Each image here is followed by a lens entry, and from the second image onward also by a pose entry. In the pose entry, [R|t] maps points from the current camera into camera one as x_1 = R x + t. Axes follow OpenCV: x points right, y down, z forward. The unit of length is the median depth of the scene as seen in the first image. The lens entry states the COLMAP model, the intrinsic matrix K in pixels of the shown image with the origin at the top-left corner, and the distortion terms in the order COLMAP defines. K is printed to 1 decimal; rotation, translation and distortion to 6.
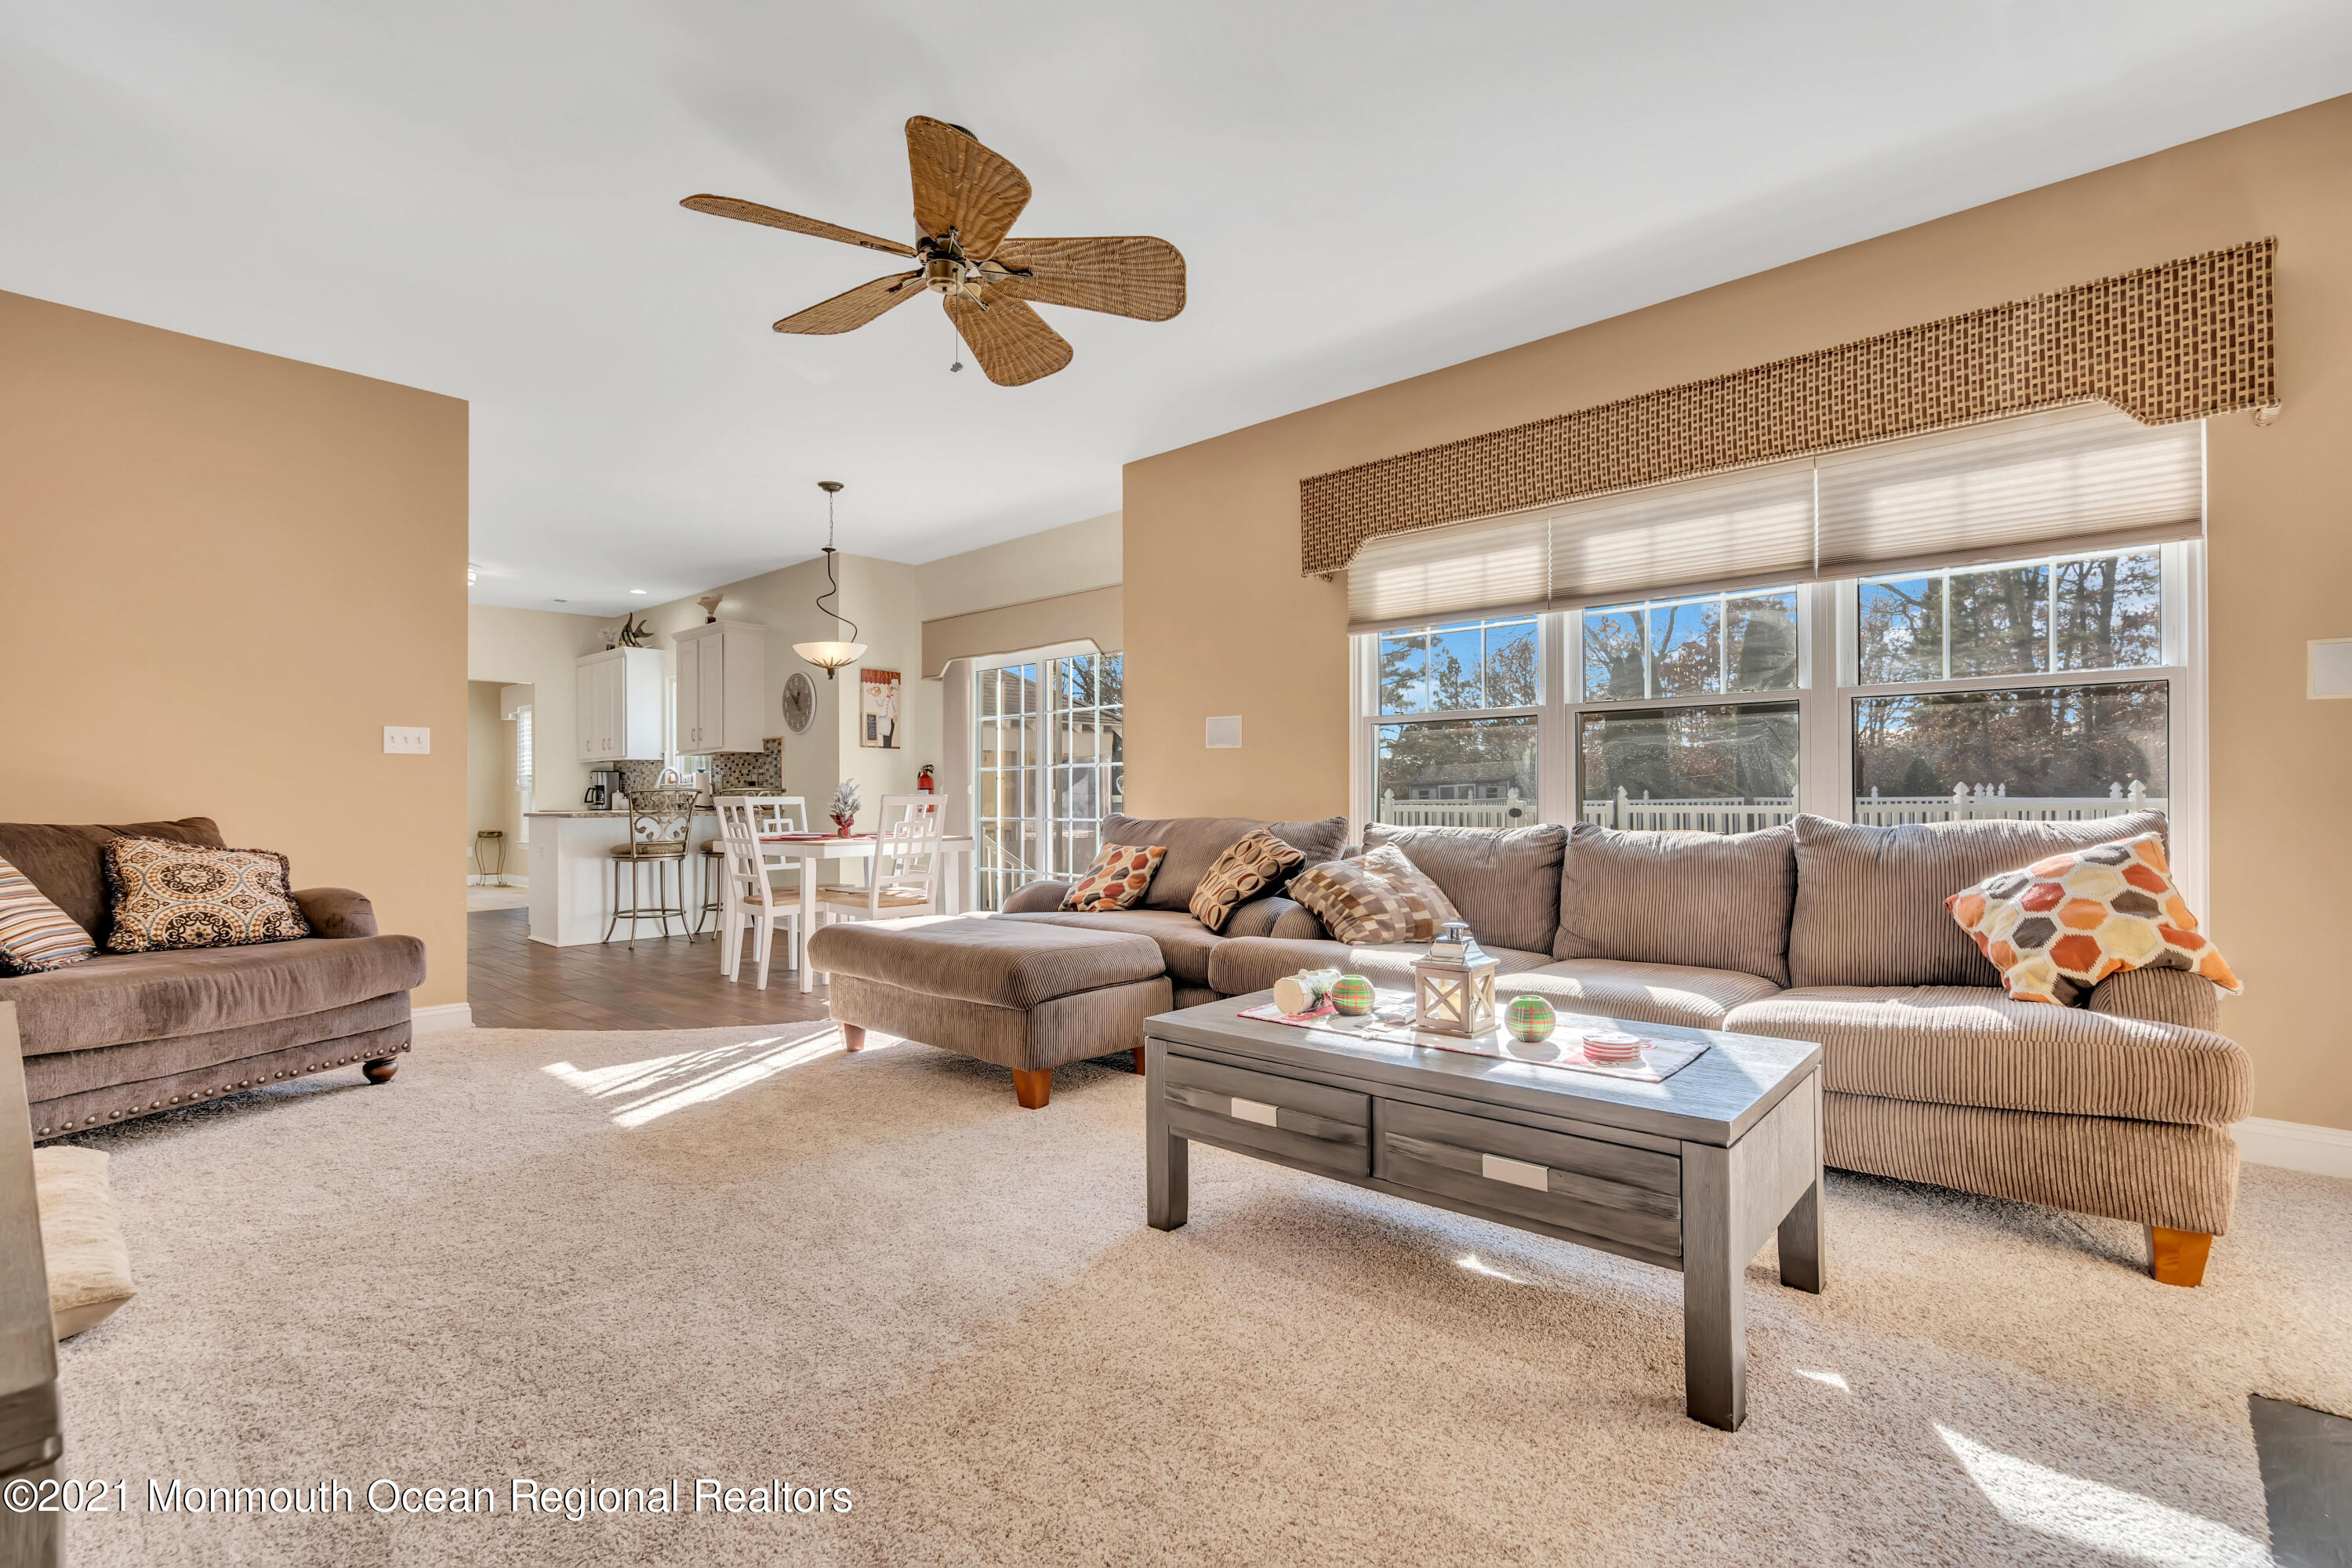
lens RADIAL K [[1069.4, 0, 1175.4], [0, 1069.4, 788.7], [0, 0, 1]] dist [0.001304, 0.000917]
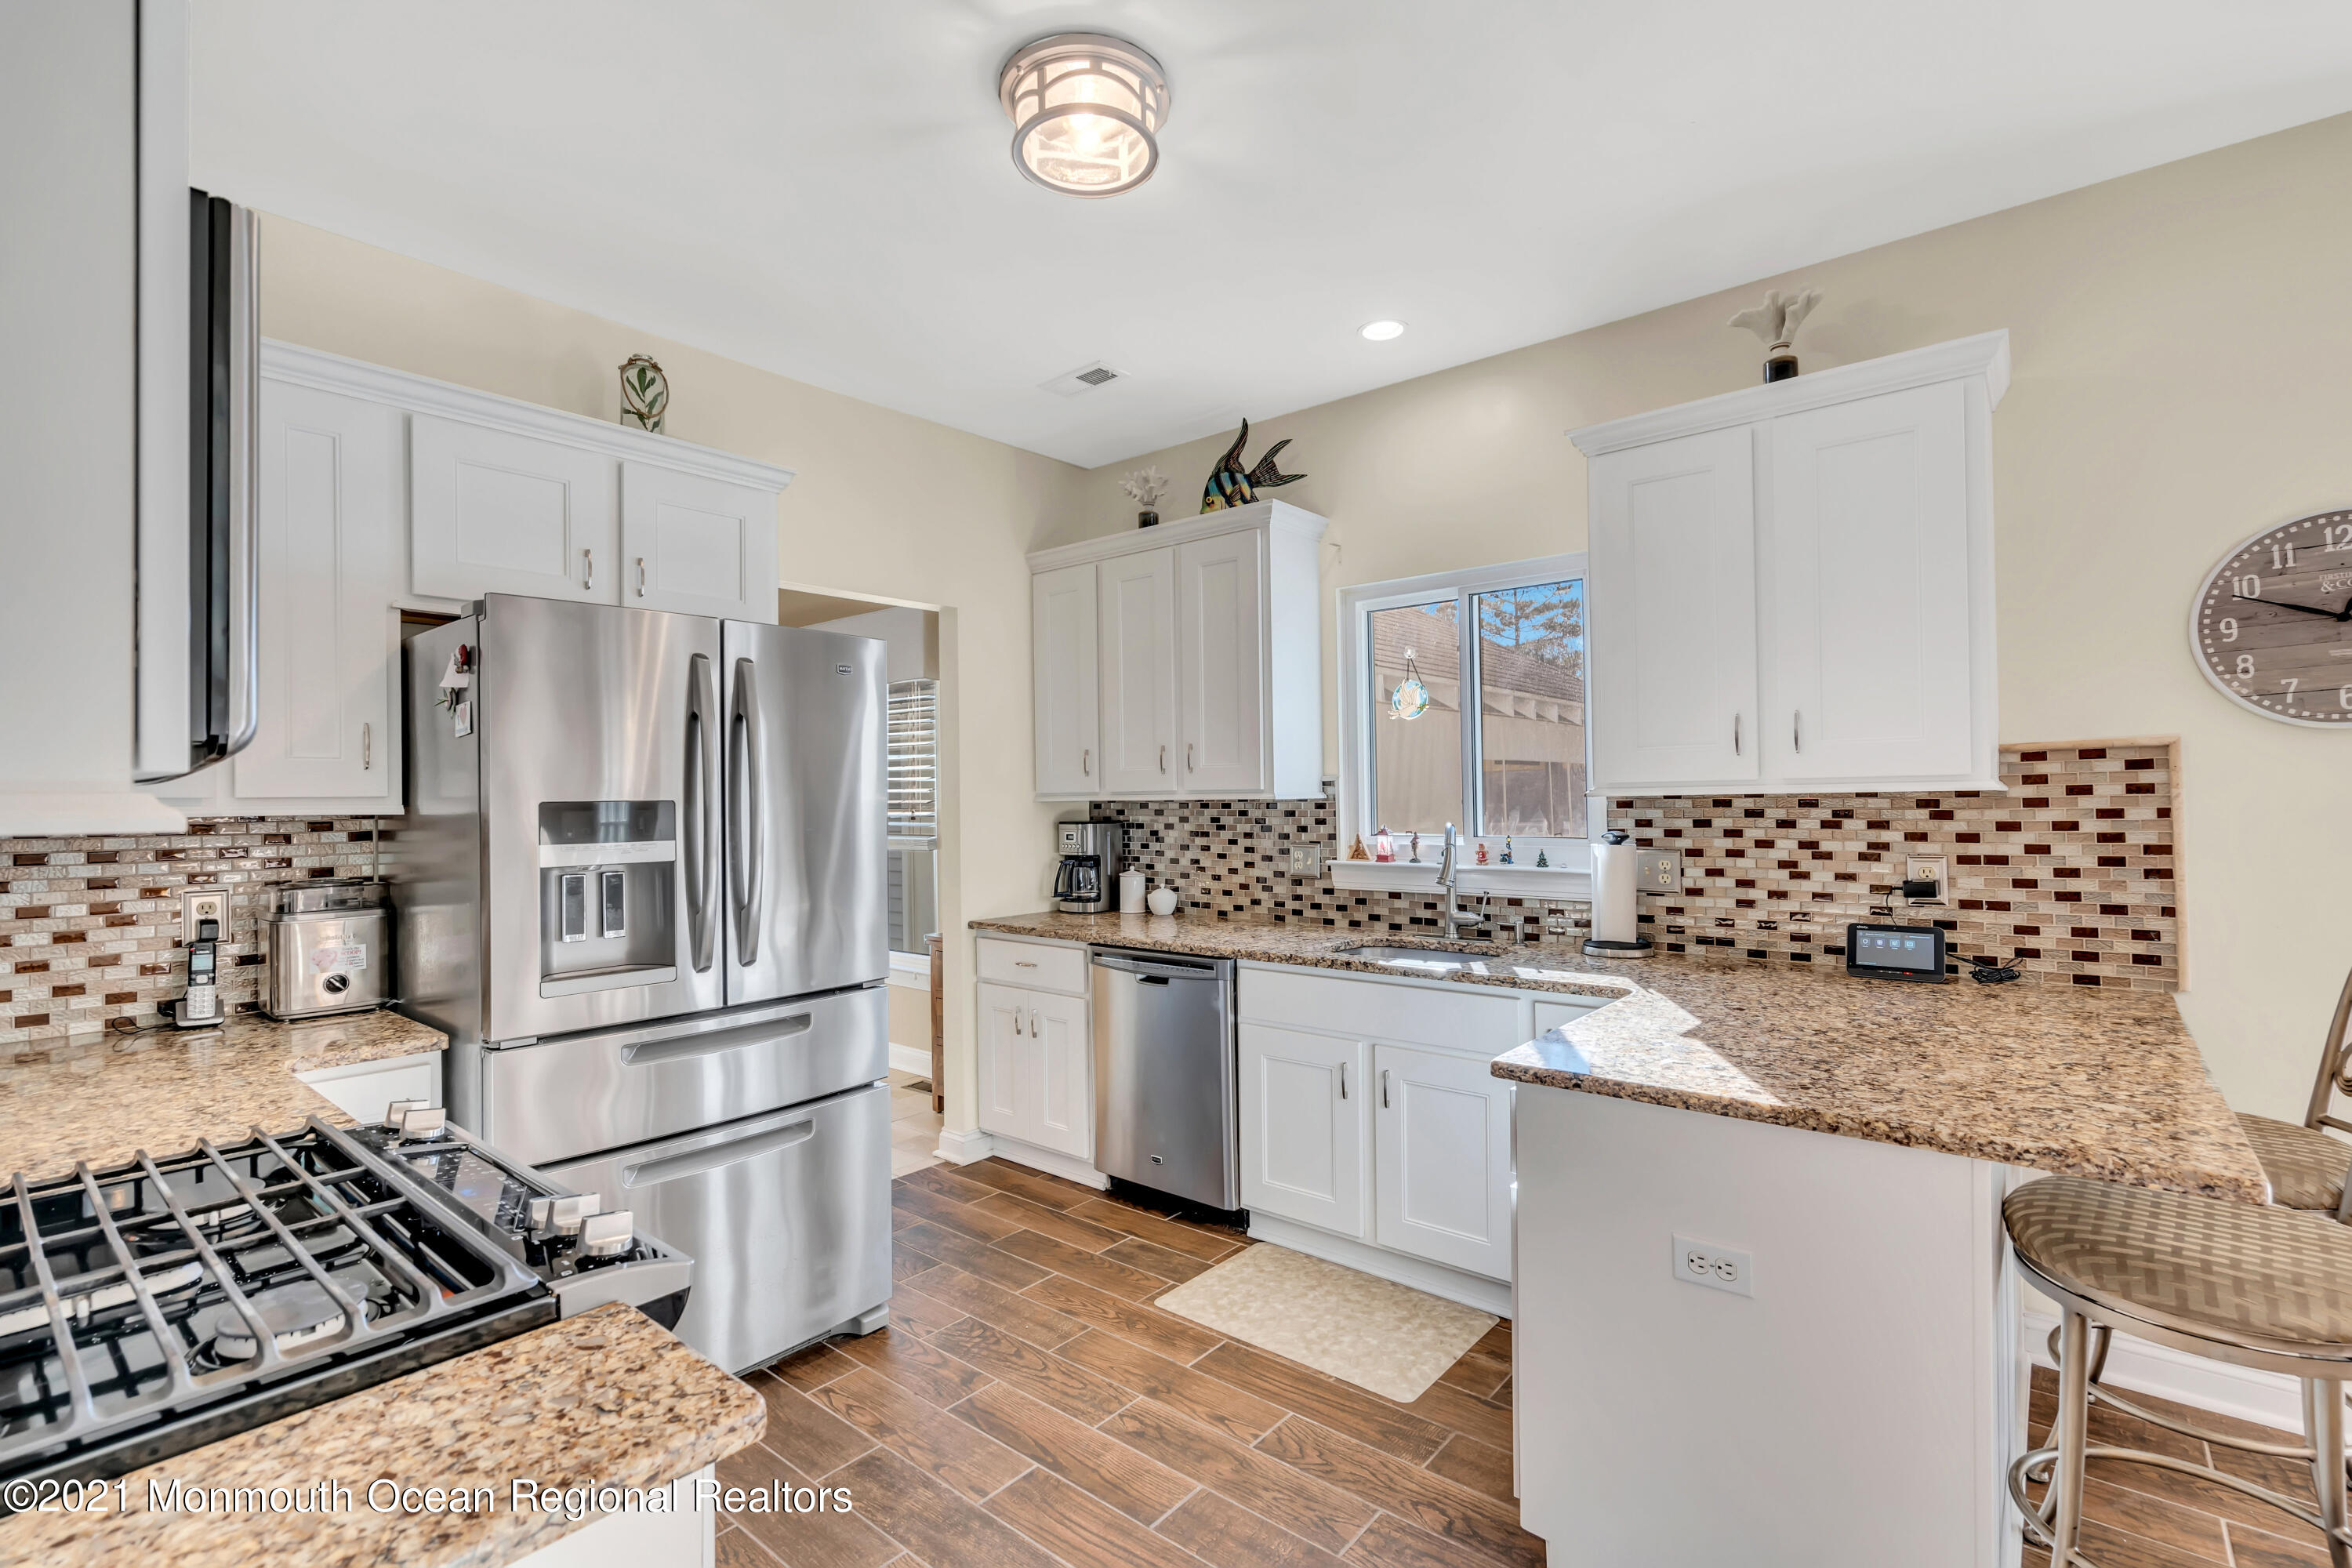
lens RADIAL K [[1069.4, 0, 1173.4], [0, 1069.4, 786.5], [0, 0, 1]] dist [0.001304, 0.000917]
pose [[0.999167, -0.005102, 0.040485, -0.673300], [0.005210, 0.999983, -0.002565, -0.037927], [-0.040472, 0.002774, 0.999177, 0.747430]]
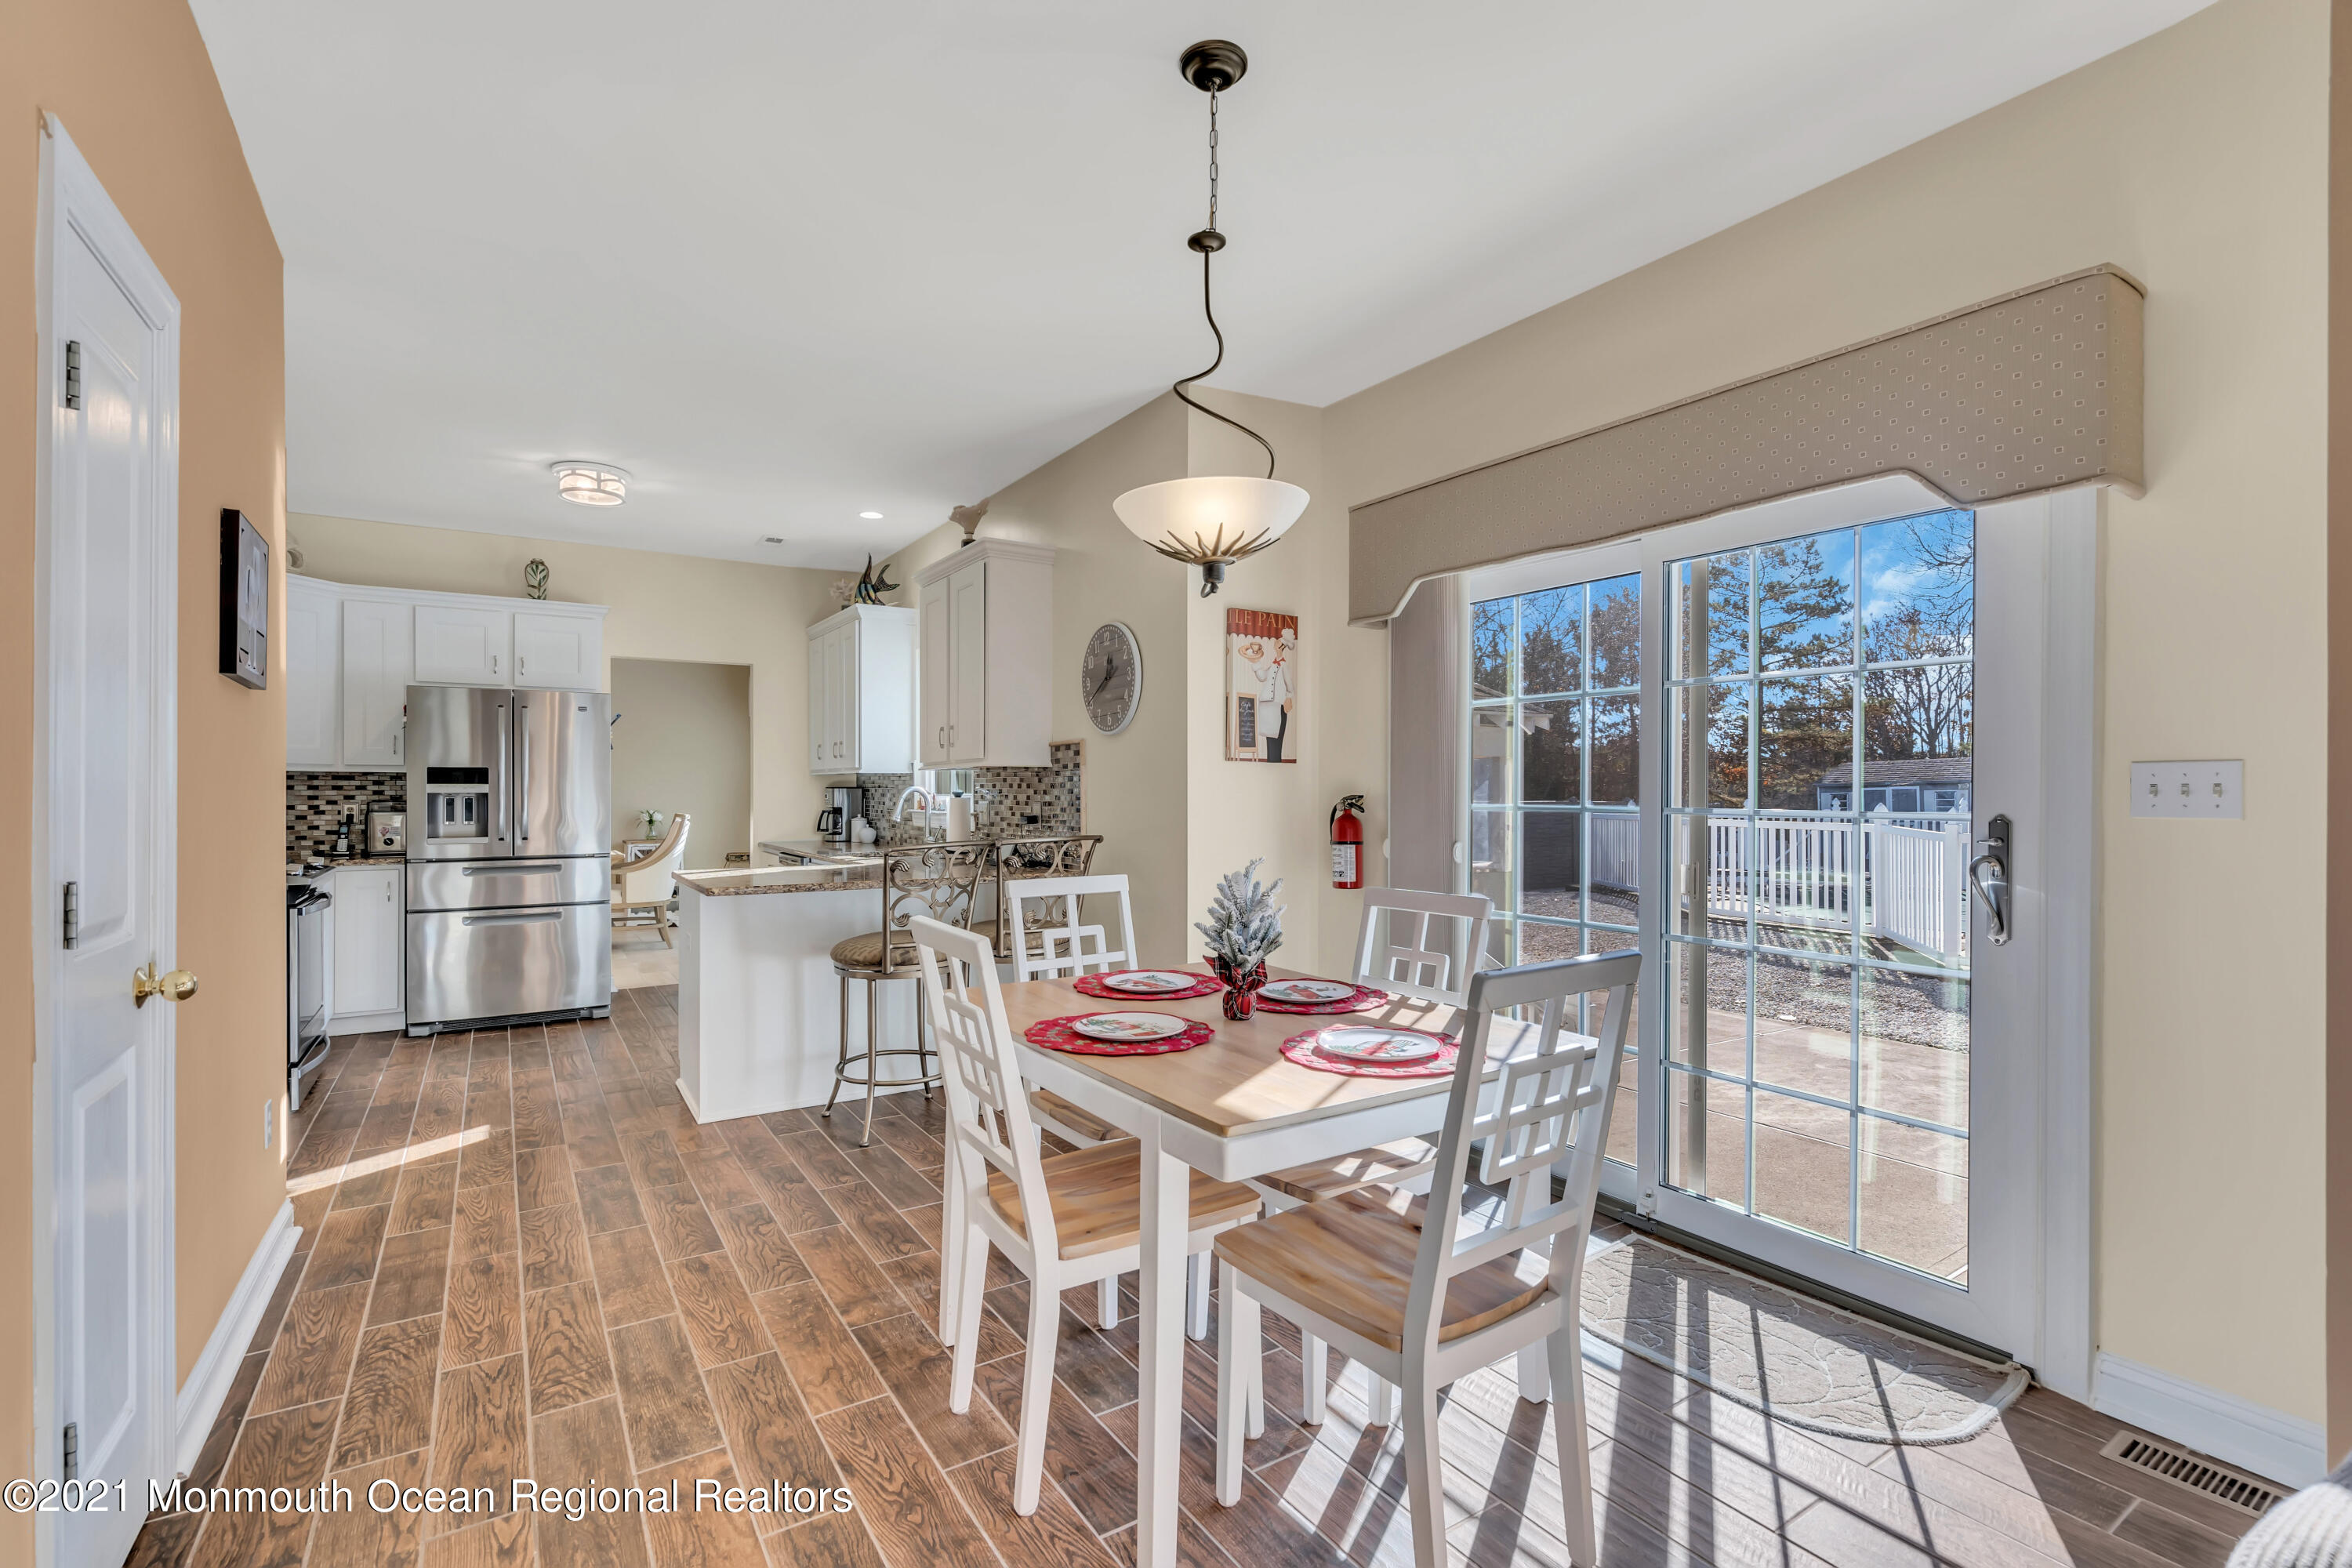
lens RADIAL K [[1069.4, 0, 1164.8], [0, 1069.4, 786.4], [0, 0, 1]] dist [0.001304, 0.000917]
pose [[0.963356, 0.005920, -0.268160, -0.181867], [-0.004621, 0.999974, 0.005476, -0.028940], [0.268186, -0.004036, 0.963359, 0.489467]]
